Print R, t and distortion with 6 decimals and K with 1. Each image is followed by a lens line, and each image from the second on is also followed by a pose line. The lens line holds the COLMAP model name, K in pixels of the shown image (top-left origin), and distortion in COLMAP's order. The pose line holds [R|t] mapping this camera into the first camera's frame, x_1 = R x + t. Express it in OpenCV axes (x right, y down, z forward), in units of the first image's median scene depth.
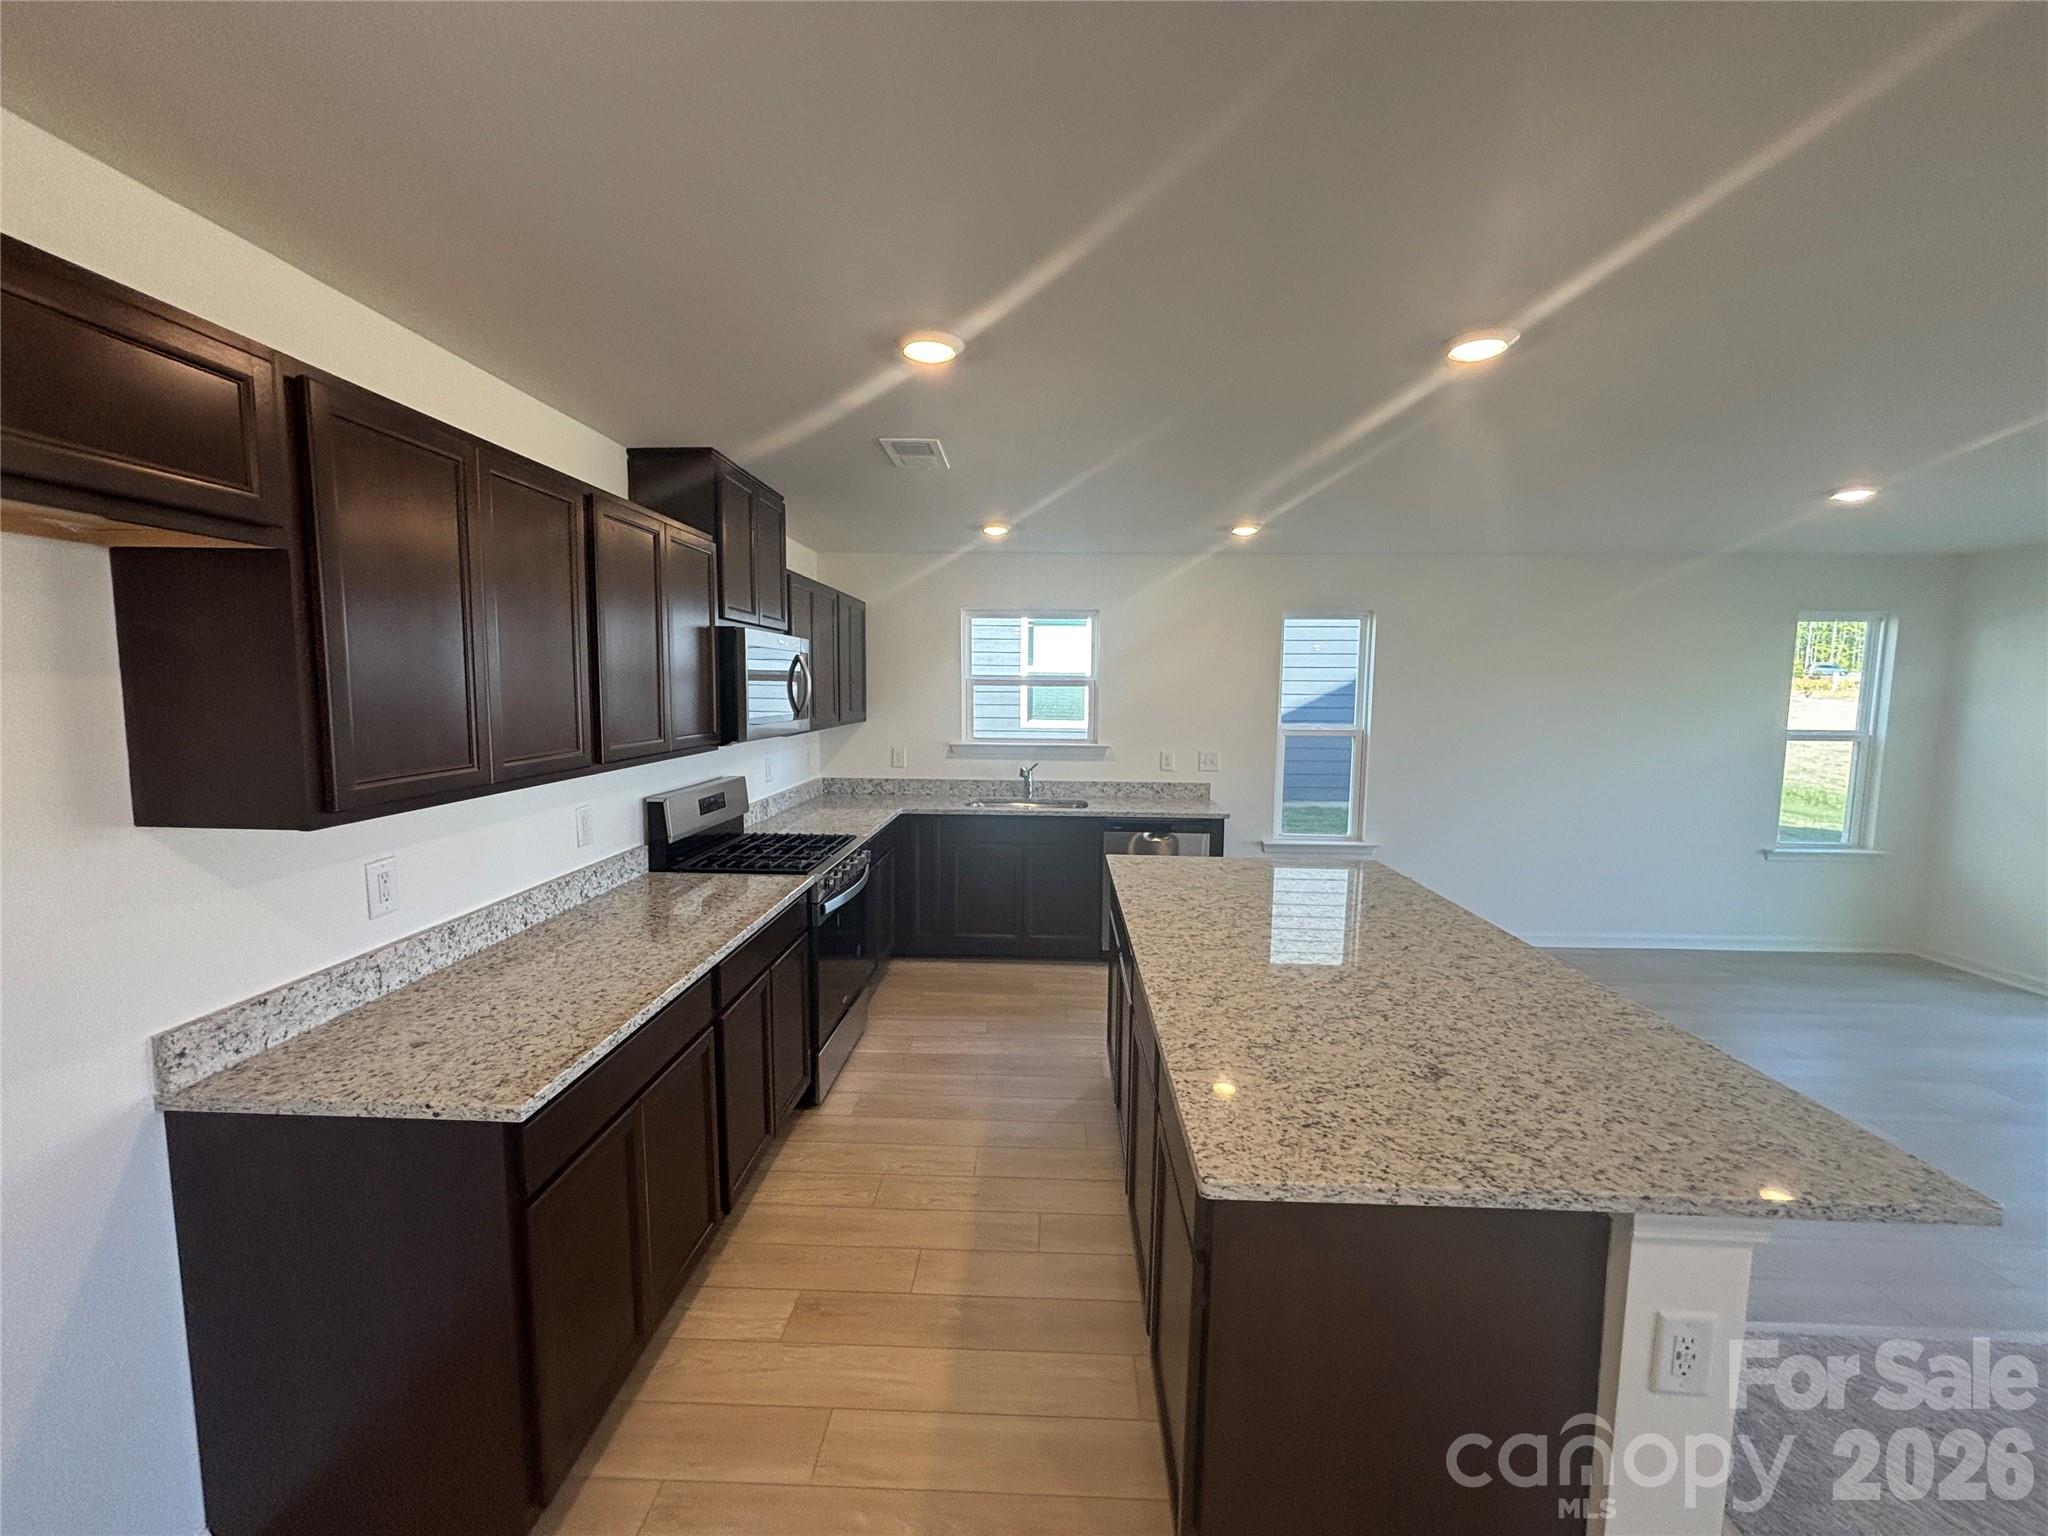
lens RADIAL K [[829.3, 0, 1007.1], [0, 829.3, 766.9], [0, 0, 1]] dist [0.010740, -0.001507]
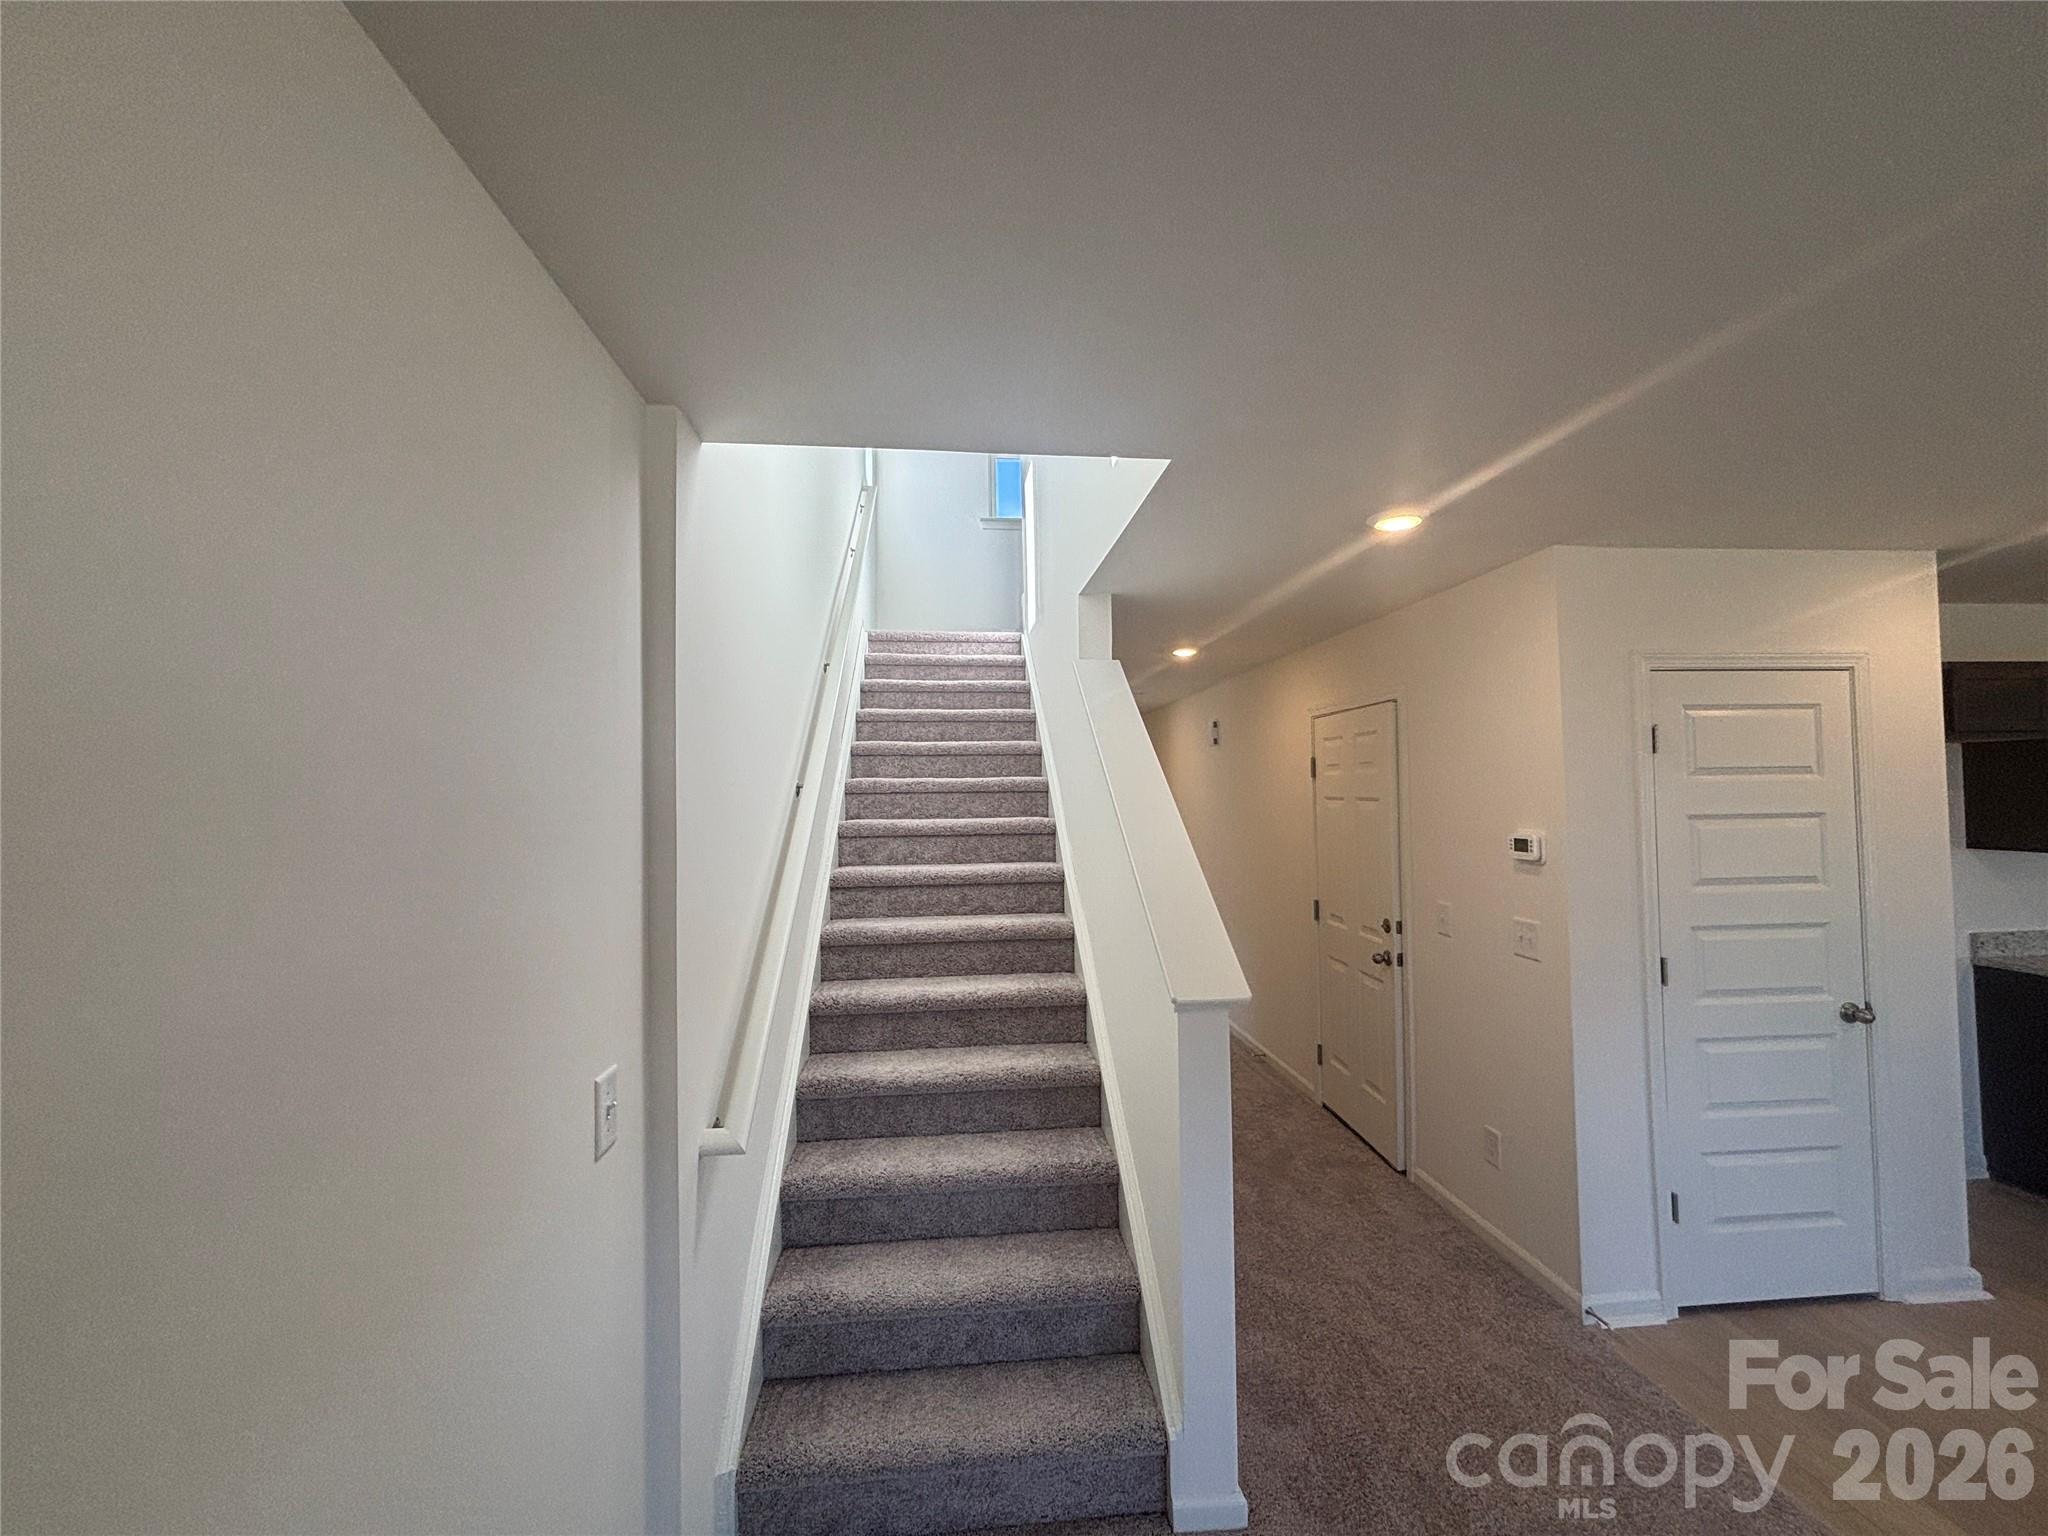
lens RADIAL K [[829.3, 0, 1032.9], [0, 829.3, 772.2], [0, 0, 1]] dist [0.010740, -0.001507]
pose [[0.160954, -0.041352, -0.986095, 0.324729], [-0.082310, 0.995079, -0.055164, 0.066656], [0.983524, 0.090044, 0.156758, -0.694890]]
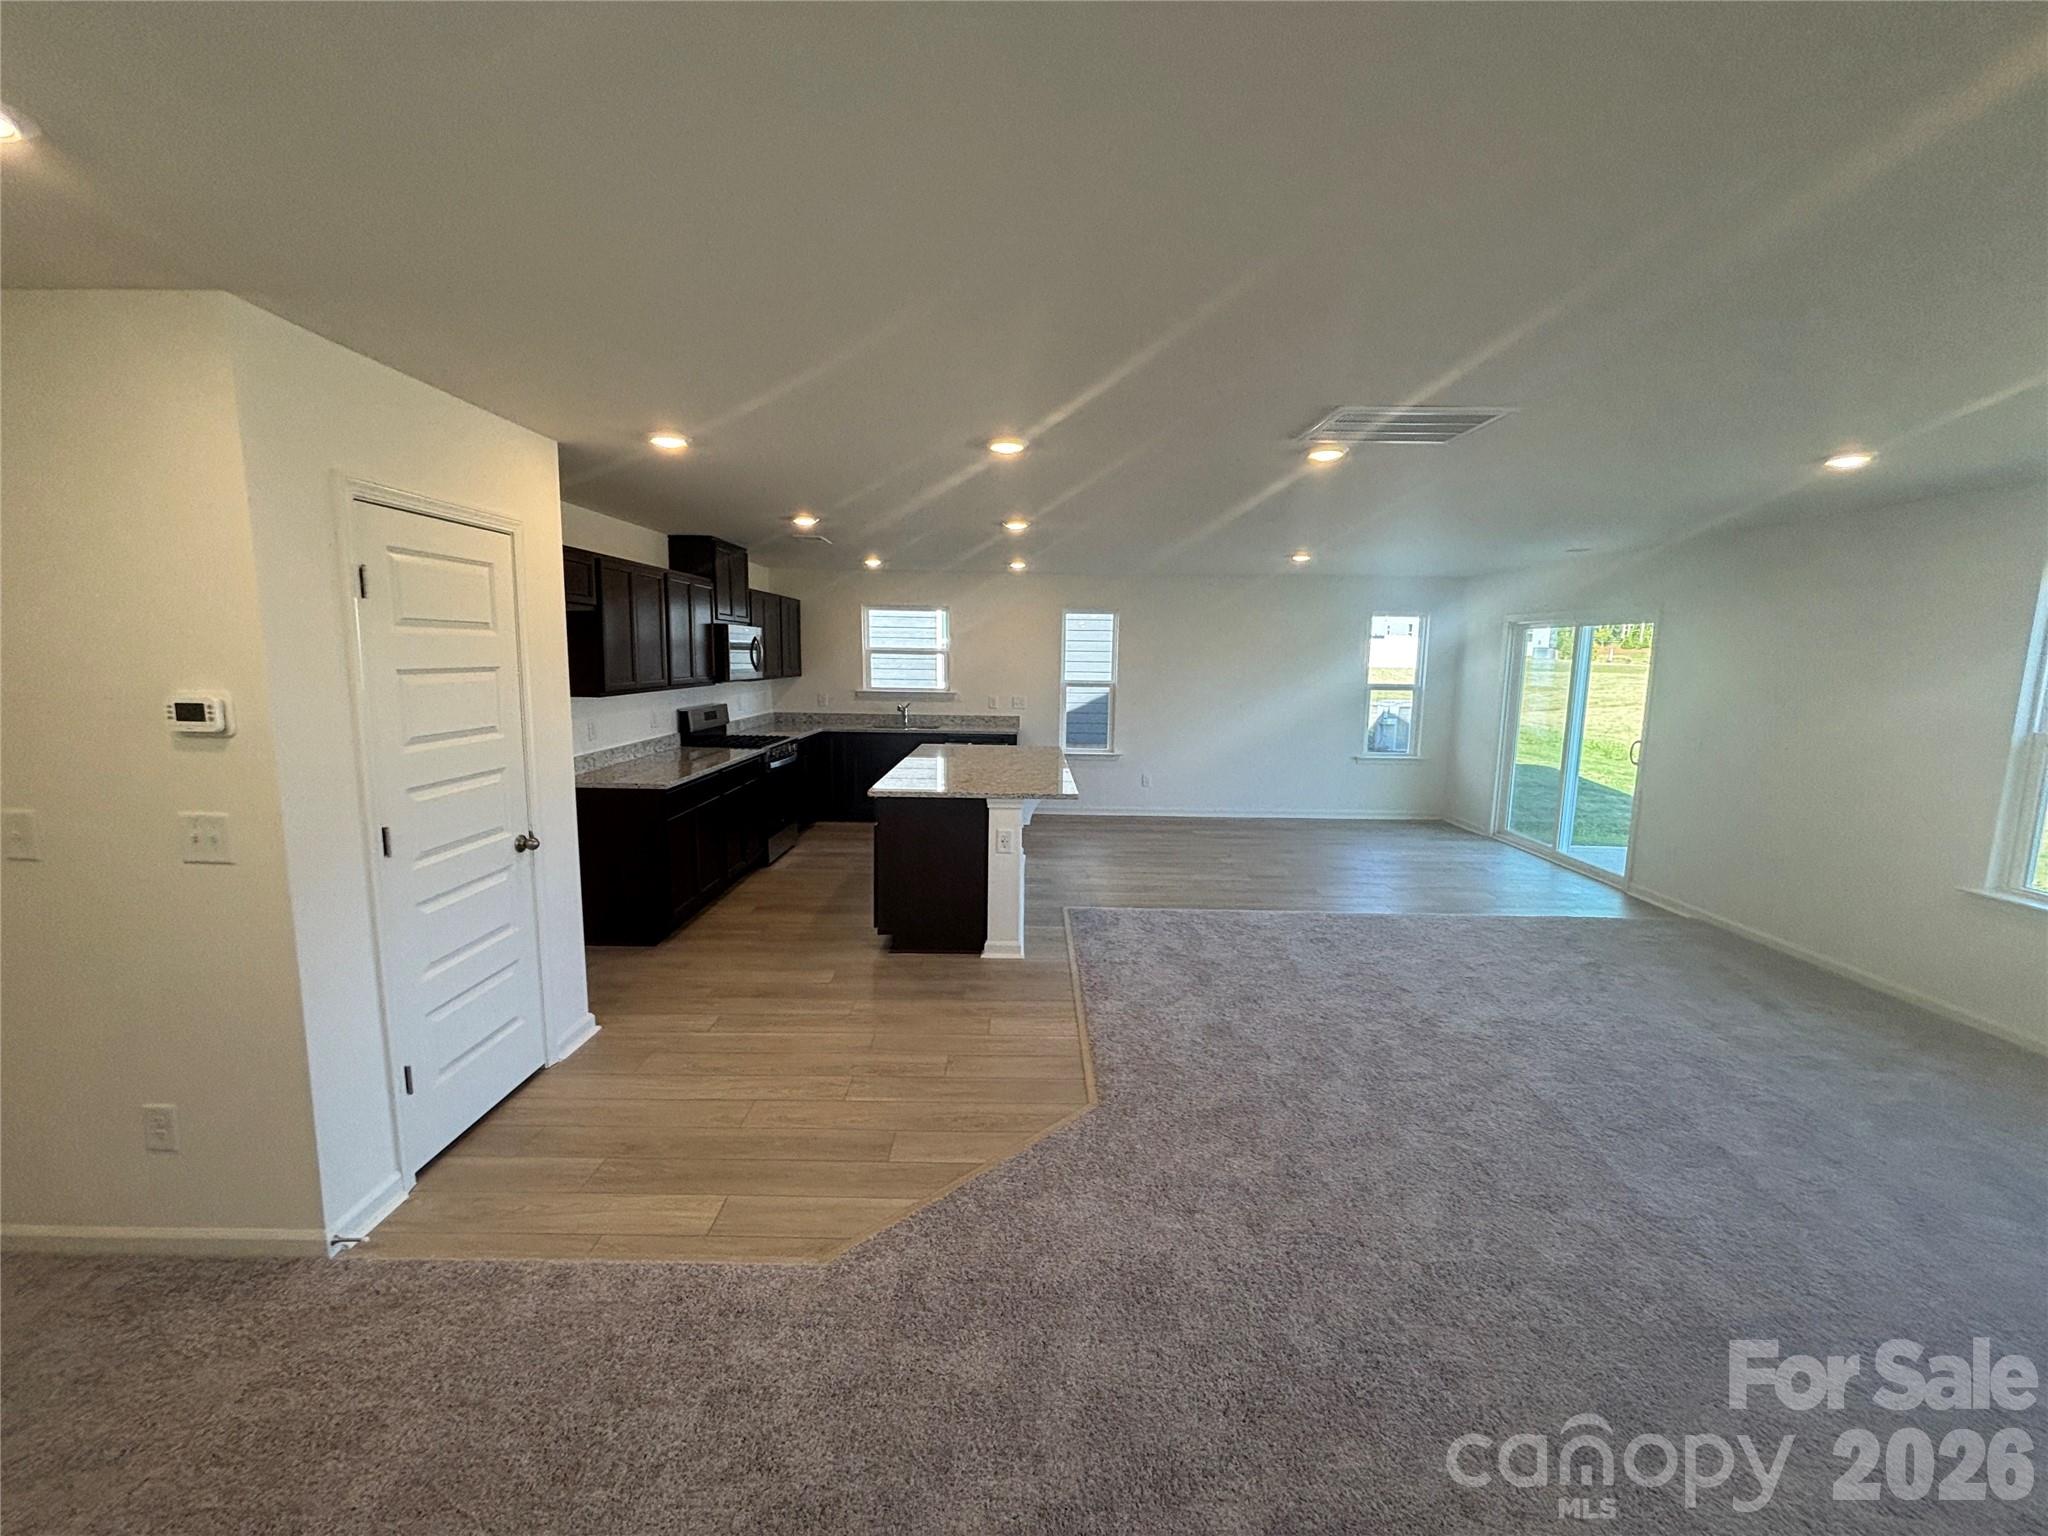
lens RADIAL K [[829.3, 0, 1024.8], [0, 829.3, 765.8], [0, 0, 1]] dist [0.010740, -0.001507]
pose [[0.998373, -0.001060, 0.057011, 0.191843], [-0.000973, 0.999365, 0.035611, 0.068827], [-0.057012, -0.035609, 0.997738, -0.710321]]
